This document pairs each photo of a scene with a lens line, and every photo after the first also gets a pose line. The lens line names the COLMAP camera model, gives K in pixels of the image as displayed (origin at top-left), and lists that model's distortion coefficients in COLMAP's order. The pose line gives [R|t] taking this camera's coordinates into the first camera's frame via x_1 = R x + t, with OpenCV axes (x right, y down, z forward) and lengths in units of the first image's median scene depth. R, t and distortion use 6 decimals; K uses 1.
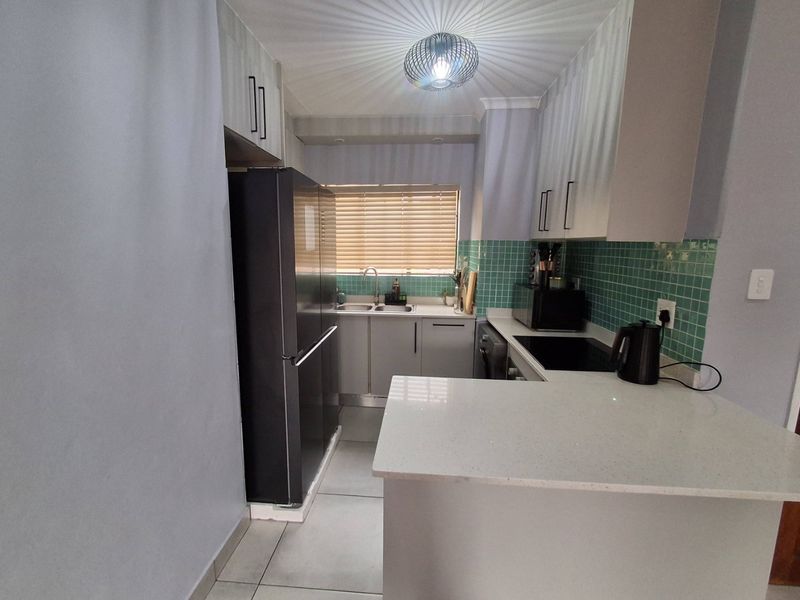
lens RADIAL K [[367.1, 0, 394.0], [0, 367.1, 298.5], [0, 0, 1]] dist [-0.000275, 0.000517]
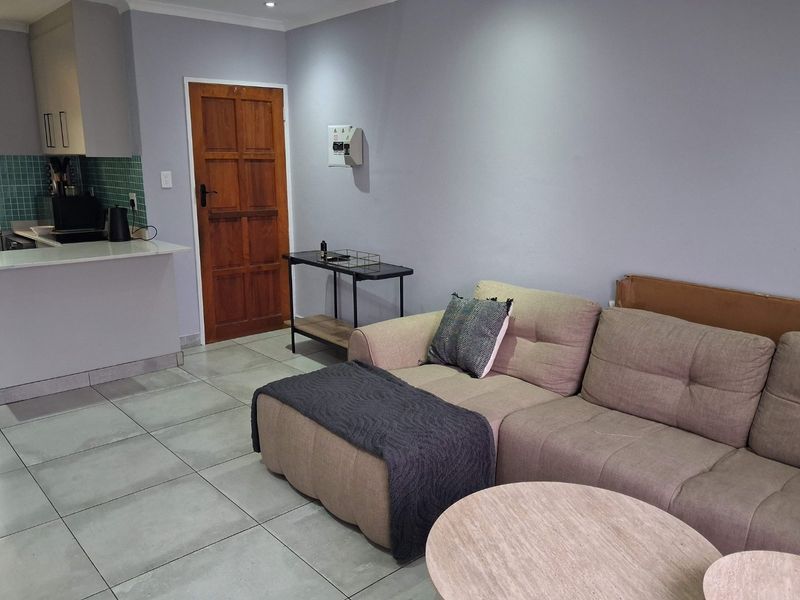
lens RADIAL K [[631.4, 0, 384.3], [0, 631.4, 303.0], [0, 0, 1]] dist [0.006361, -0.001389]
pose [[0.701884, -0.173006, 0.690961, -0.313716], [0.113959, 0.984834, 0.130826, 0.154961], [-0.703116, -0.013084, 0.710955, -1.131949]]
